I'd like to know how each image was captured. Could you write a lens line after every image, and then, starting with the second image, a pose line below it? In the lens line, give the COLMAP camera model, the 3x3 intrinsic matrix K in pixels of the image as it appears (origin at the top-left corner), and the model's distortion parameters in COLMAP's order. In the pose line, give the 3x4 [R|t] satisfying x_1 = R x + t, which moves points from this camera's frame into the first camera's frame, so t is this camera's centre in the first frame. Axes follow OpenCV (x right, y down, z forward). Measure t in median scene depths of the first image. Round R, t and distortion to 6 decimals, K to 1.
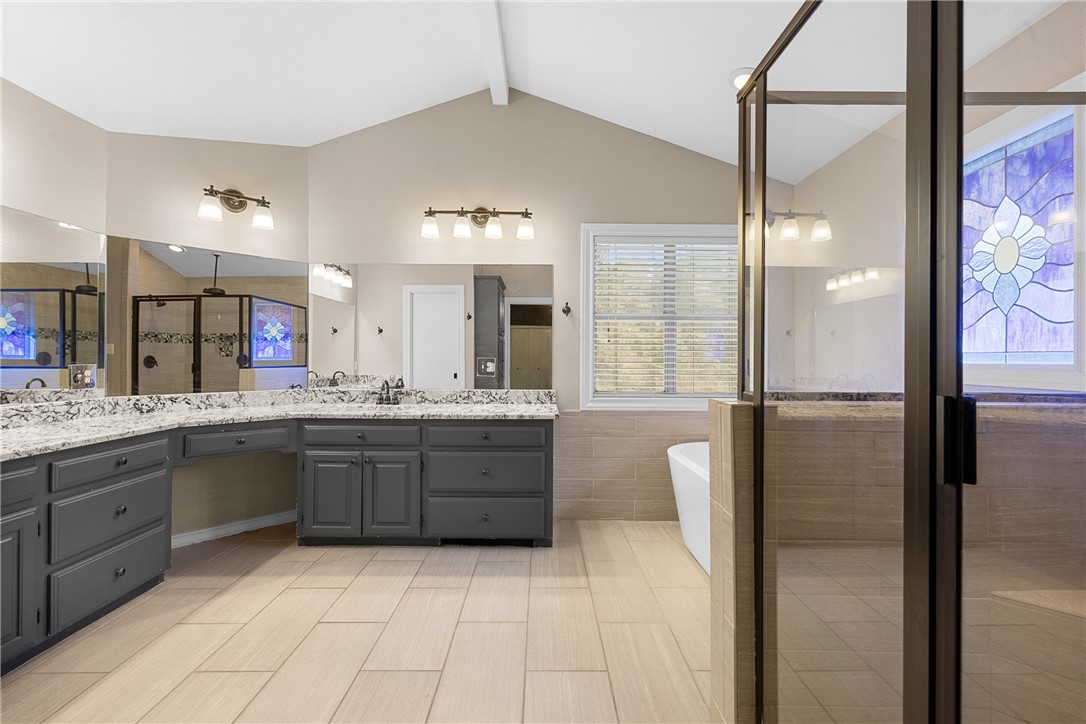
lens RADIAL K [[456.6, 0, 543.7], [0, 456.6, 358.6], [0, 0, 1]] dist [0.002090, 0.000393]
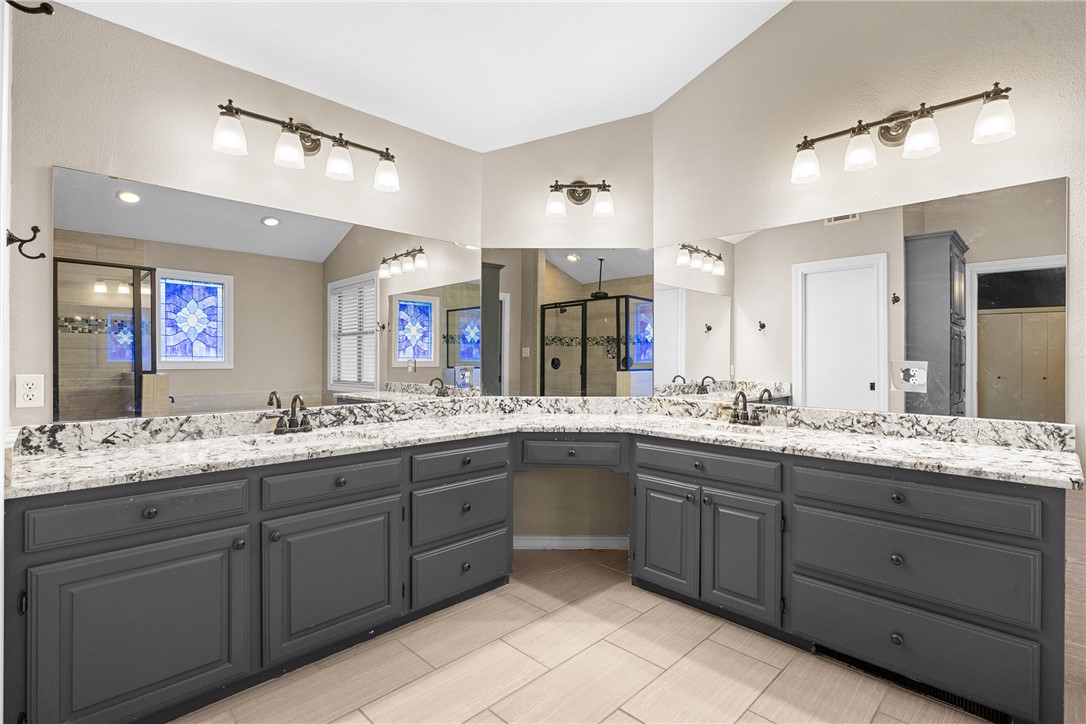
lens RADIAL K [[513.5, 0, 540.7], [0, 513.5, 360.9], [0, 0, 1]] dist [-0.007638, 0.002649]
pose [[0.701876, 0.002707, -0.712294, 0.015973], [-0.001897, 0.999996, 0.001932, -0.002853], [0.712297, -0.000005, 0.701878, 0.220083]]
